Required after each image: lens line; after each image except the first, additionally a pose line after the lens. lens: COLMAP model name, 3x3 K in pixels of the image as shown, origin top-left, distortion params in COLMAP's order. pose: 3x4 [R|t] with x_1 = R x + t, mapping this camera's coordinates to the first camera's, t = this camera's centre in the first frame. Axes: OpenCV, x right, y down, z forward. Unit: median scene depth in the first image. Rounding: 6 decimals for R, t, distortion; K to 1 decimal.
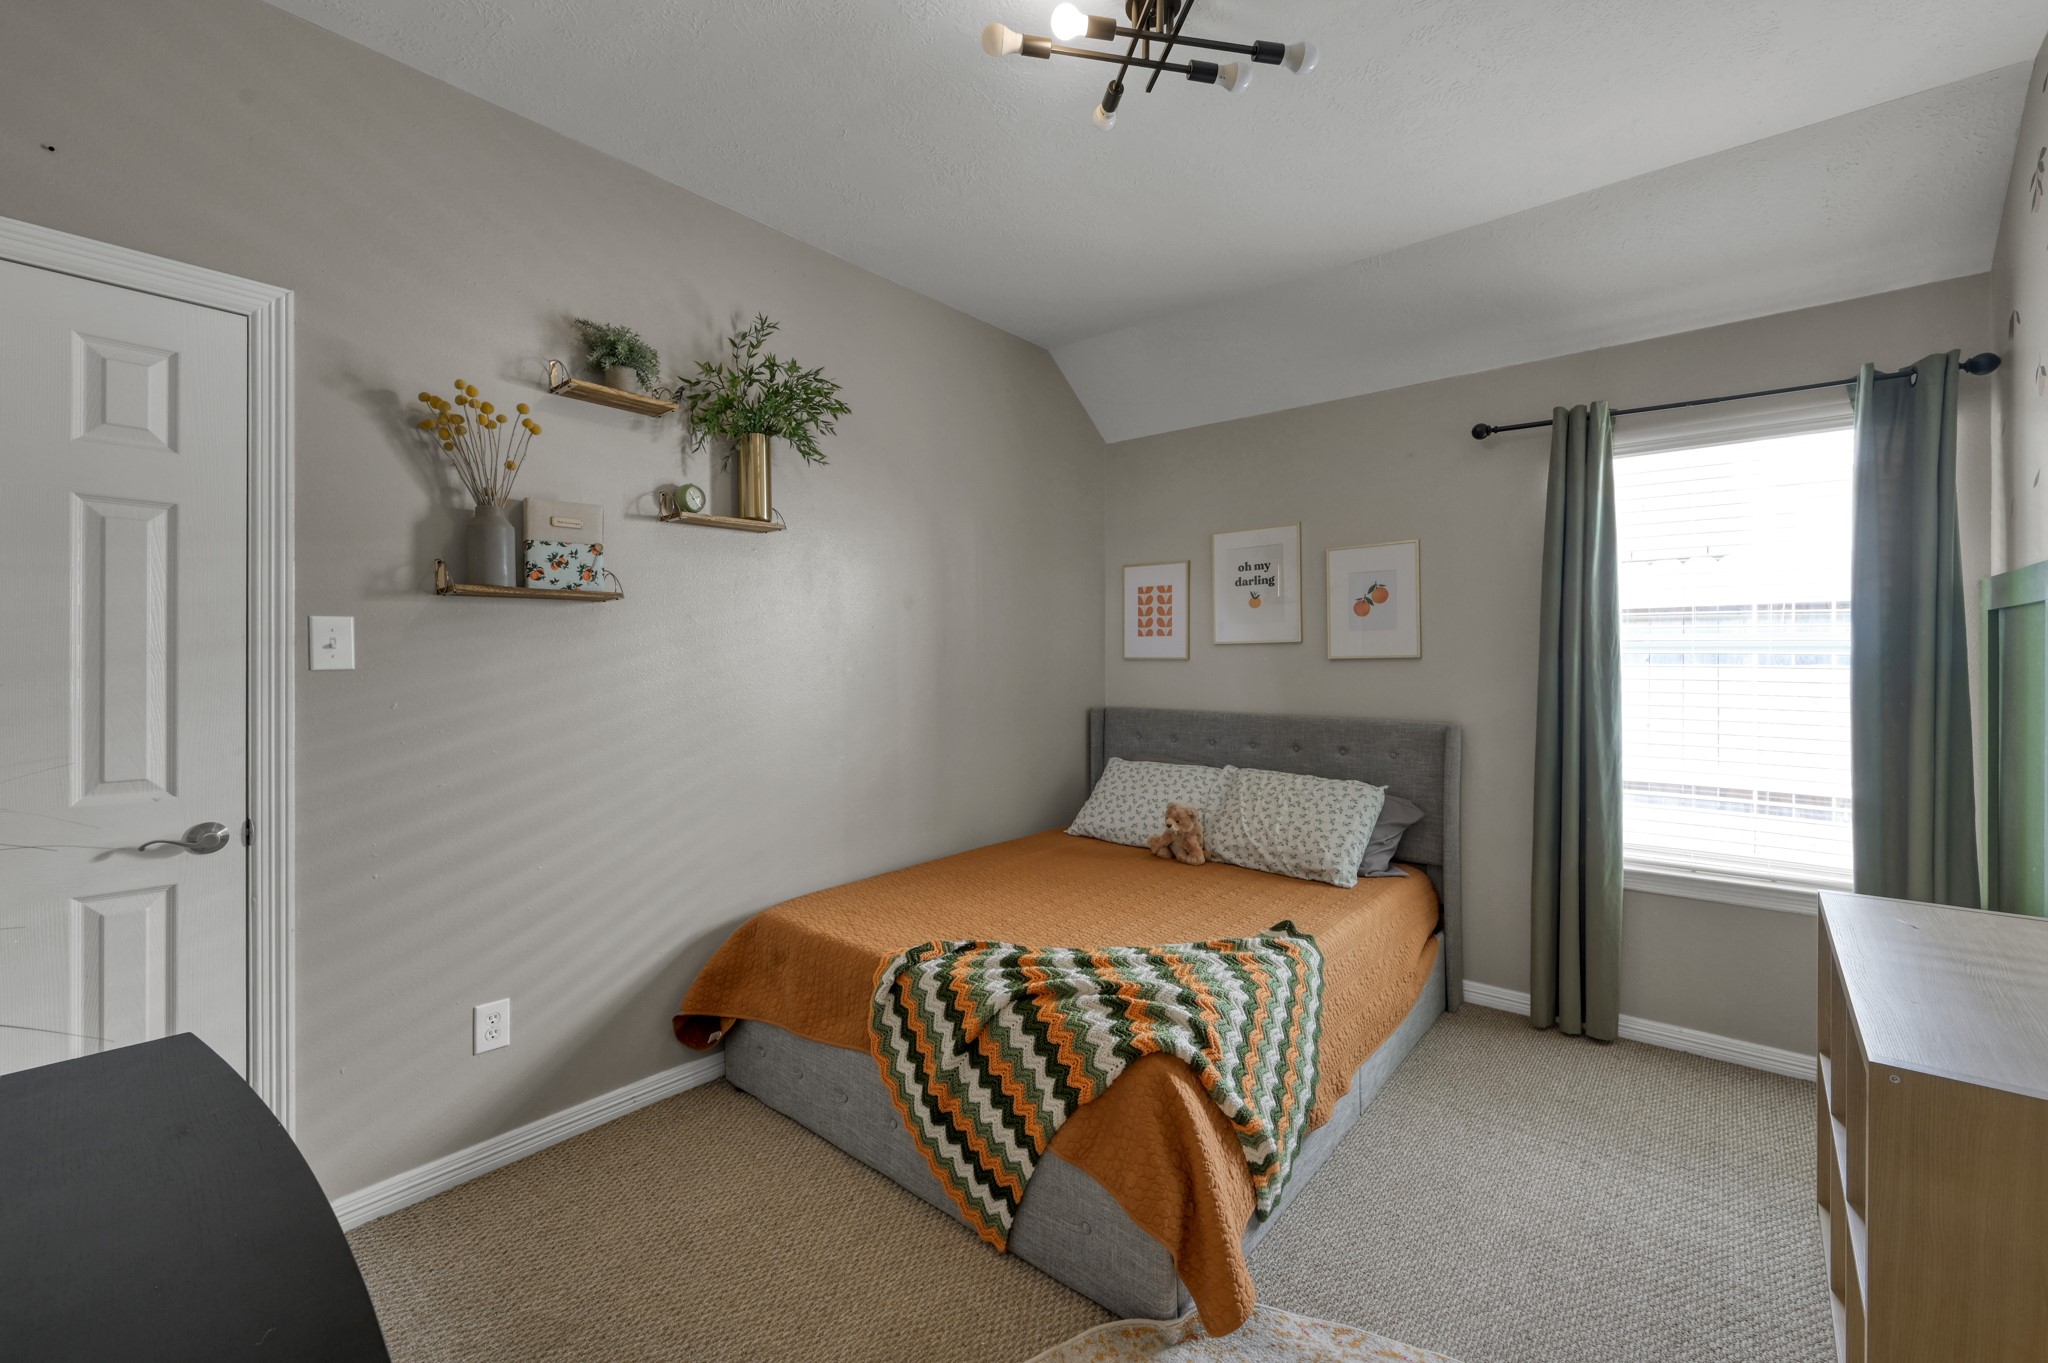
lens RADIAL K [[859.3, 0, 1024.9], [0, 859.3, 659.5], [0, 0, 1]] dist [-0.002708, -0.000349]
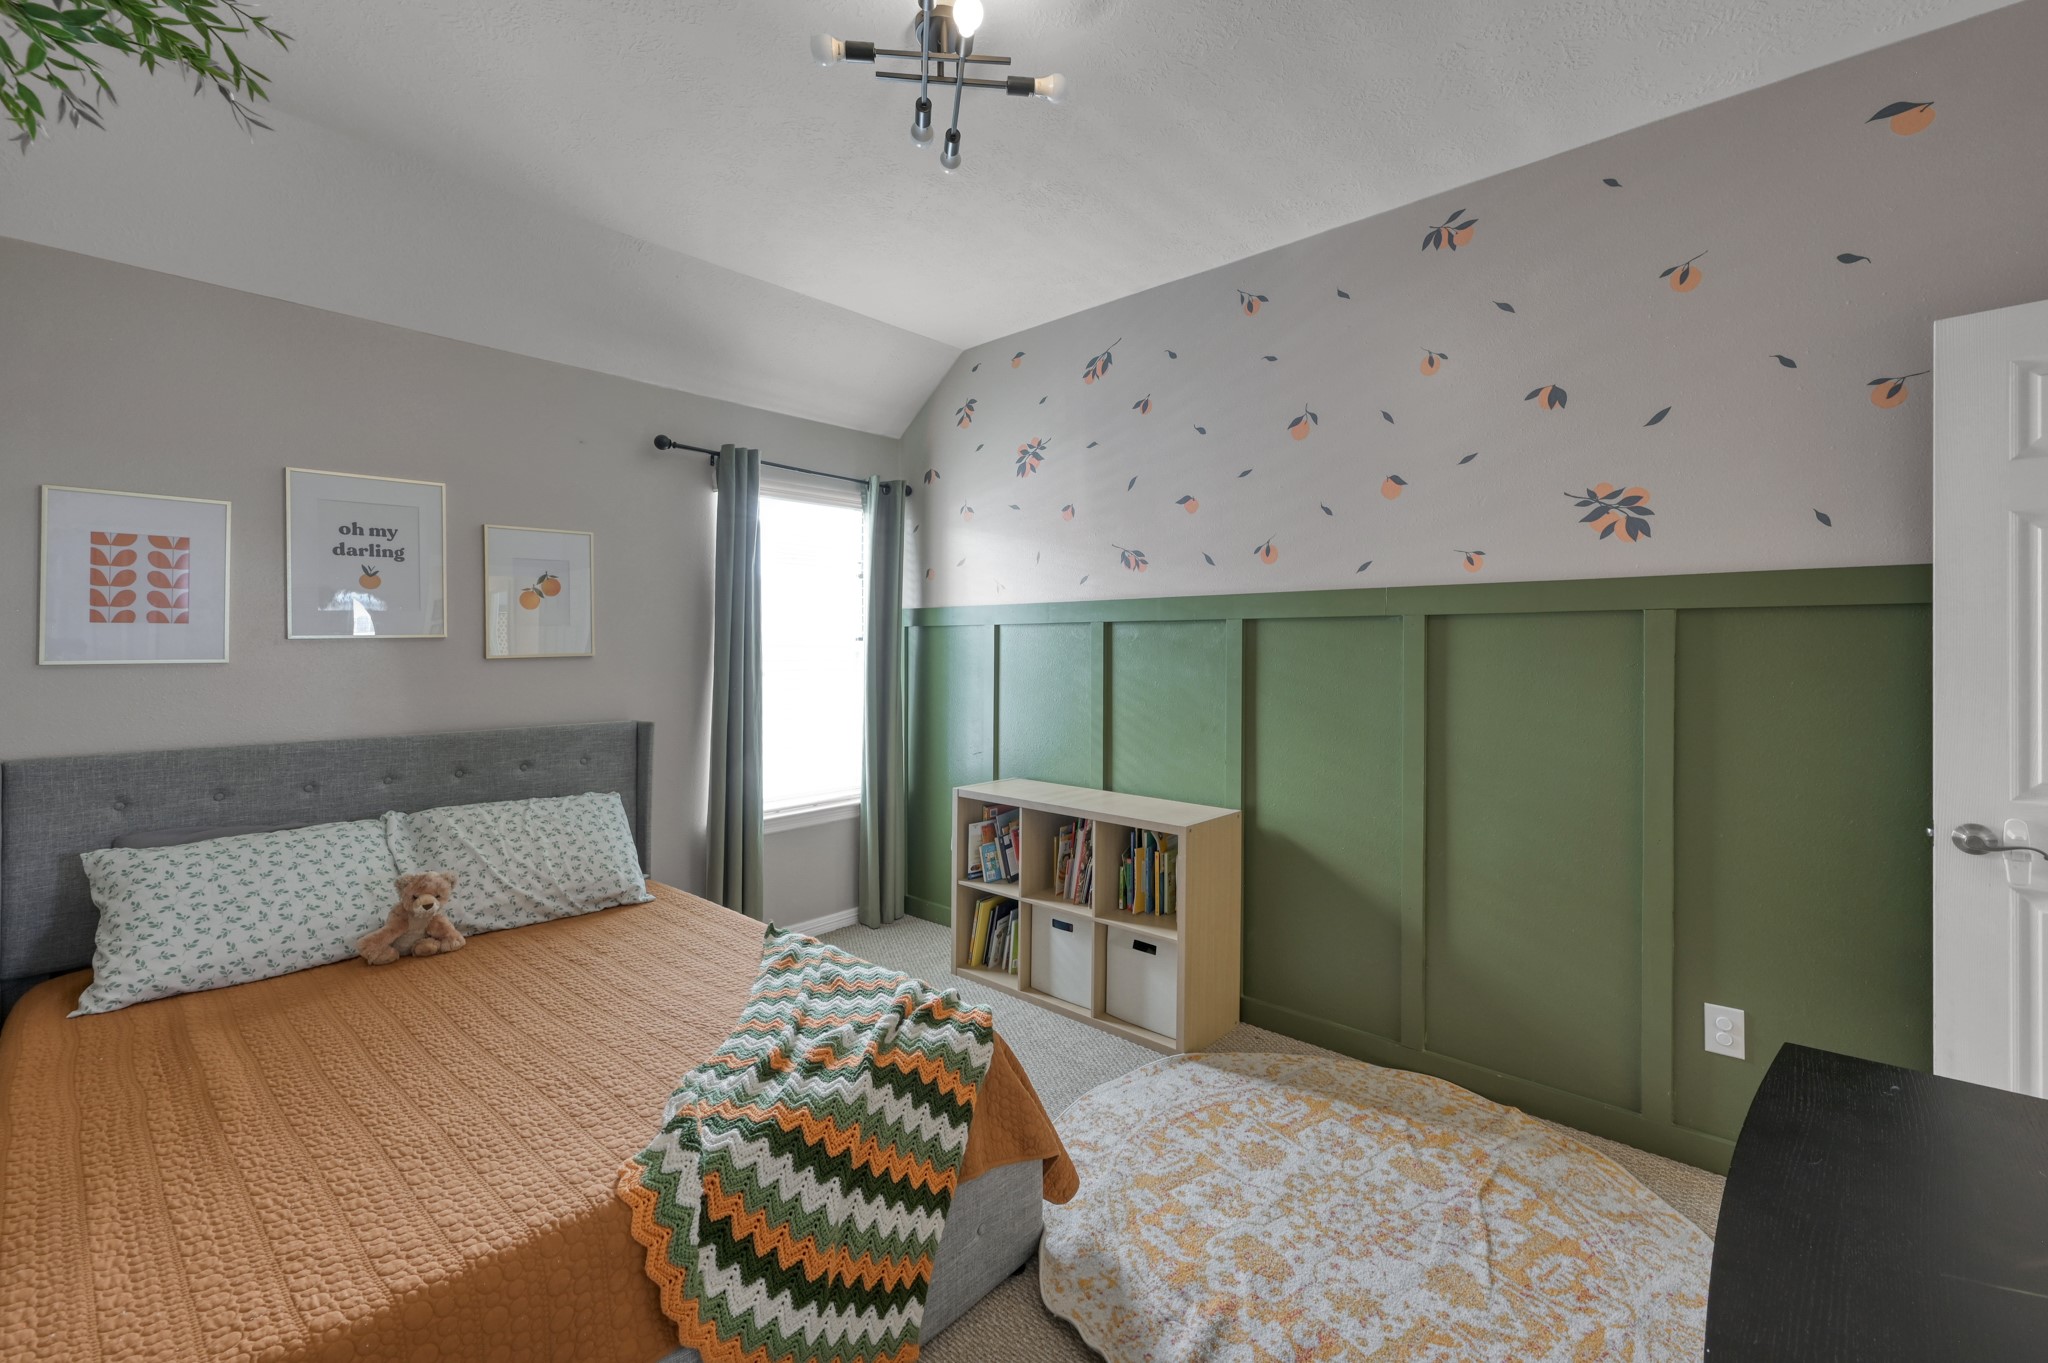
lens RADIAL K [[859.3, 0, 1053.3], [0, 859.3, 647.3], [0, 0, 1]] dist [-0.002708, -0.000349]
pose [[0.007687, -0.004424, 0.999961, -0.479597], [0.003742, 0.999983, 0.004395, -0.013319], [-0.999963, 0.003708, 0.007704, 0.464231]]
